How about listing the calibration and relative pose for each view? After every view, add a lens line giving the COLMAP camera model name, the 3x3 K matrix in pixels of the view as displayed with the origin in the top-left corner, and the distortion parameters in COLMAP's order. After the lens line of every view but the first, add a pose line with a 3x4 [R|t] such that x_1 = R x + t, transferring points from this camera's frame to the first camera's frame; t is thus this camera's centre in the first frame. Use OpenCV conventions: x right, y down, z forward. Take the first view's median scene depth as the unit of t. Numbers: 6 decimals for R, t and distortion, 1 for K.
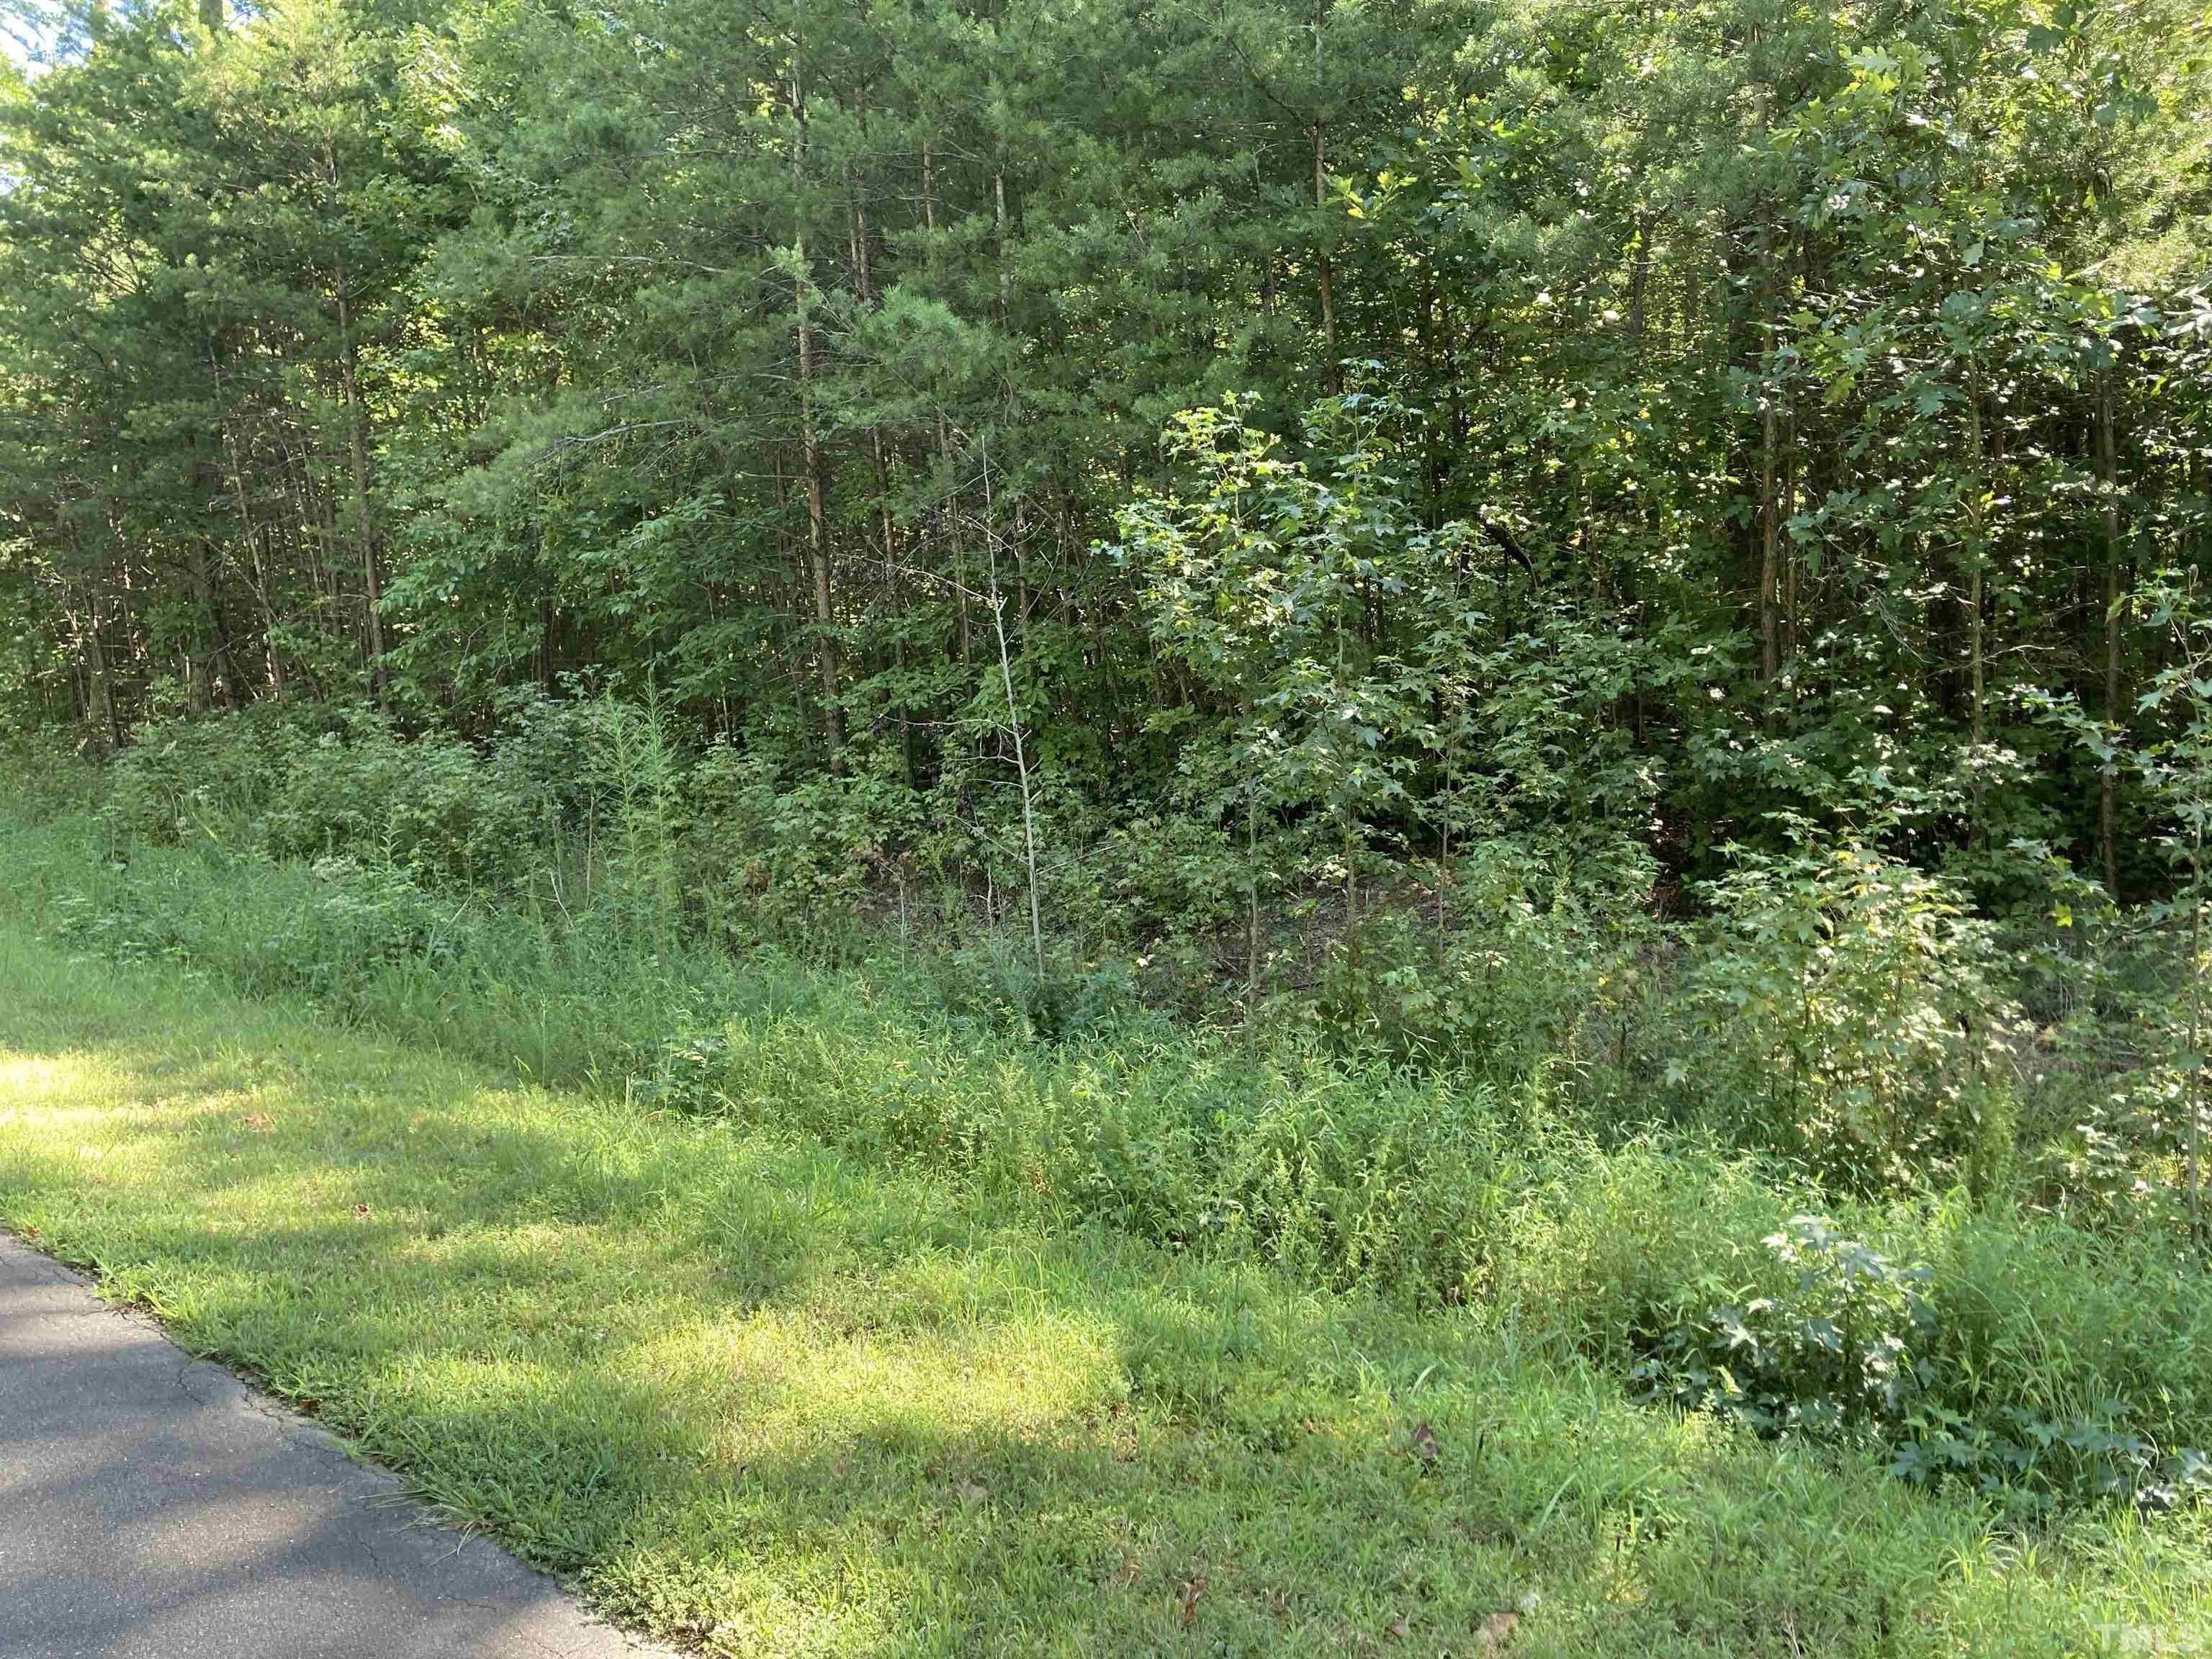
lens RADIAL K [[1799.9, 0, 1105.8], [0, 1799.9, 802.3], [0, 0, 1]] dist [0.062738, -0.070166]
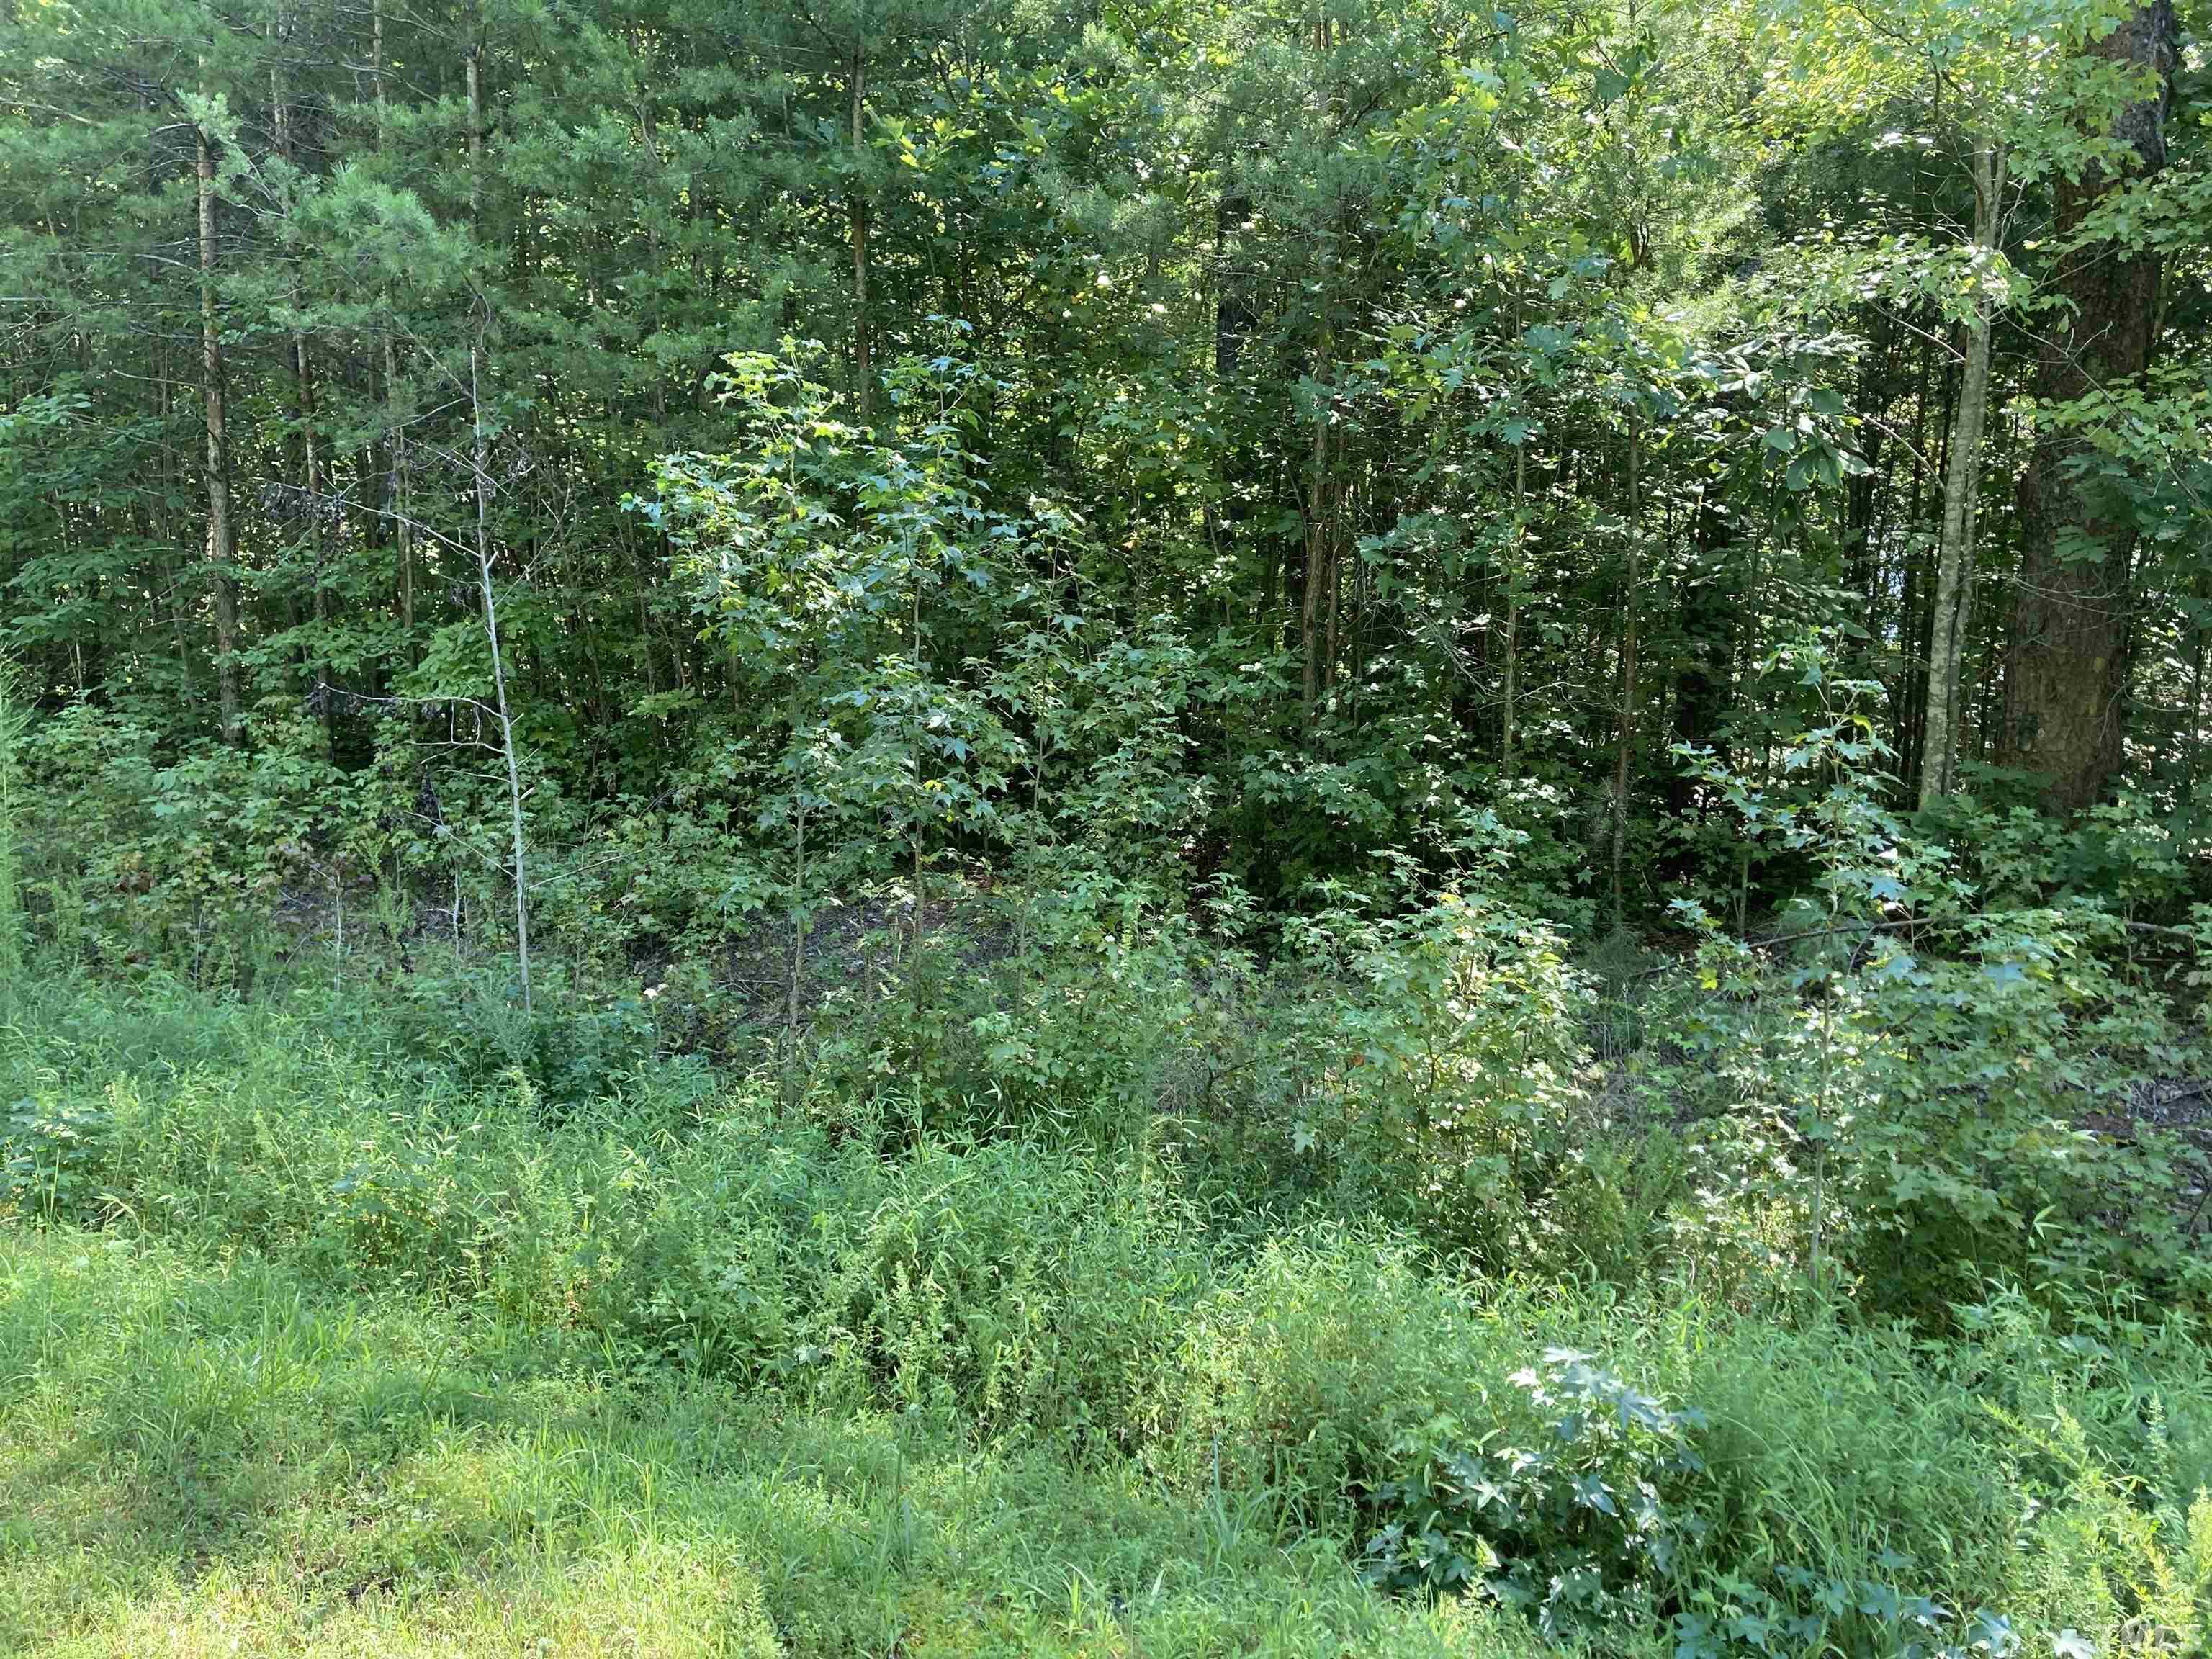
lens RADIAL K [[1785.4, 0, 1106.7], [0, 1785.4, 796.5], [0, 0, 1]] dist [0.043596, -0.052183]
pose [[0.946227, 0.035000, 0.321605, -0.055412], [-0.038190, 0.999264, 0.003612, -0.016520], [-0.321242, -0.015700, 0.946867, 0.135550]]
